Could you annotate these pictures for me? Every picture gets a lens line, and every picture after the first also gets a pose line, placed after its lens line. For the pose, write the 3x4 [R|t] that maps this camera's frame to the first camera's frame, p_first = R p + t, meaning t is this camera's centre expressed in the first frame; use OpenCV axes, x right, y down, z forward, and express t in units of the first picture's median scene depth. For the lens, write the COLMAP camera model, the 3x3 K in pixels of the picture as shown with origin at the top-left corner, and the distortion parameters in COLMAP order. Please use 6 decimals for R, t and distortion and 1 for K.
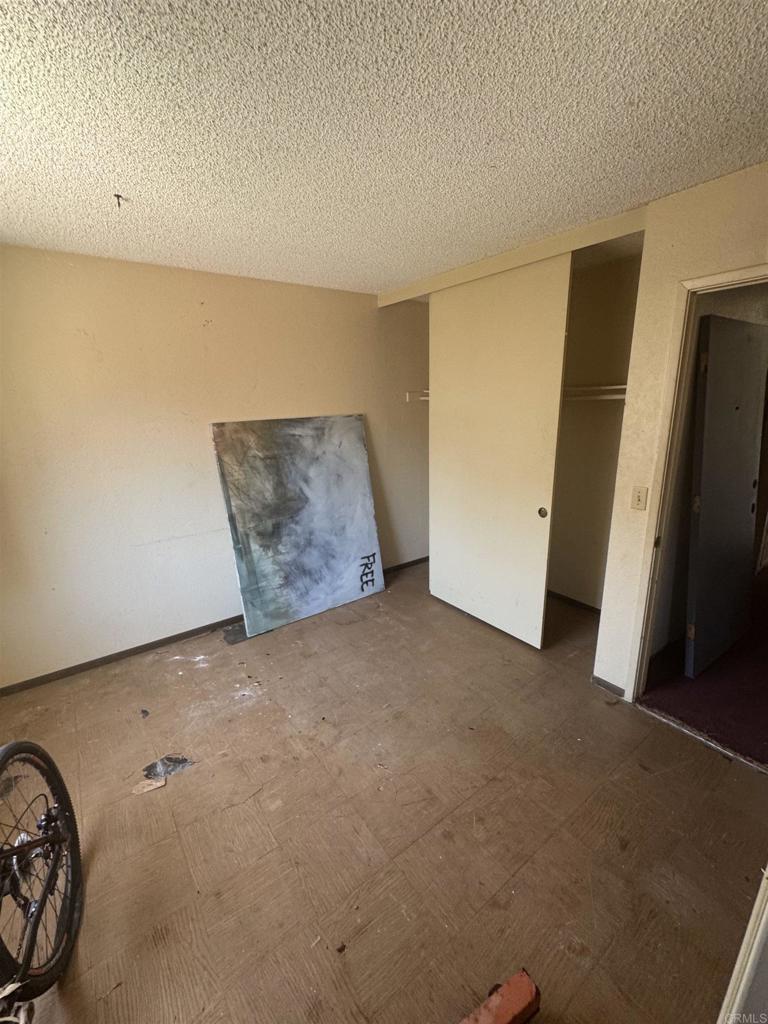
lens RADIAL K [[427.2, 0, 386.8], [0, 427.2, 512.9], [0, 0, 1]] dist [-0.004950, 0.000481]
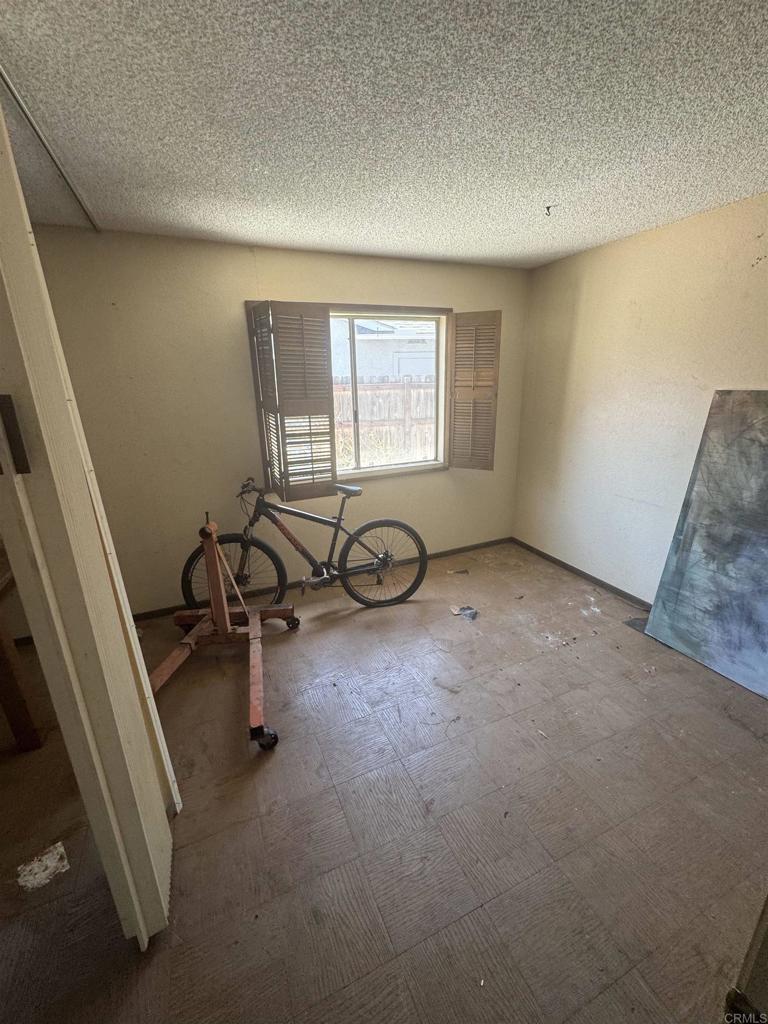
lens RADIAL K [[427.2, 0, 386.8], [0, 427.2, 512.9], [0, 0, 1]] dist [-0.004950, 0.000481]
pose [[-0.214140, 0.327593, -0.920232, 0.536916], [-0.224873, 0.900248, 0.372808, -0.148283], [0.950566, 0.286769, -0.119113, 0.515475]]
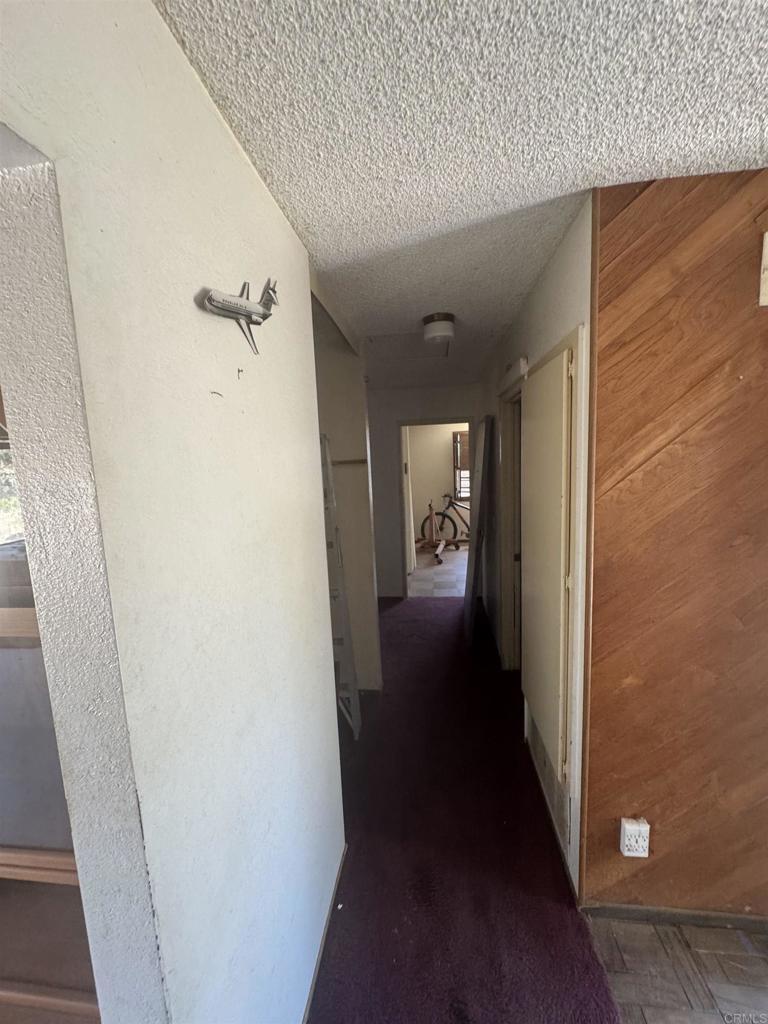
lens RADIAL K [[427.2, 0, 386.8], [0, 427.2, 512.9], [0, 0, 1]] dist [-0.004950, 0.000481]
pose [[-0.683753, 0.168341, -0.710030, 1.912767], [-0.115825, 0.935654, 0.333372, -0.530145], [0.720462, 0.310183, -0.620258, 1.538313]]
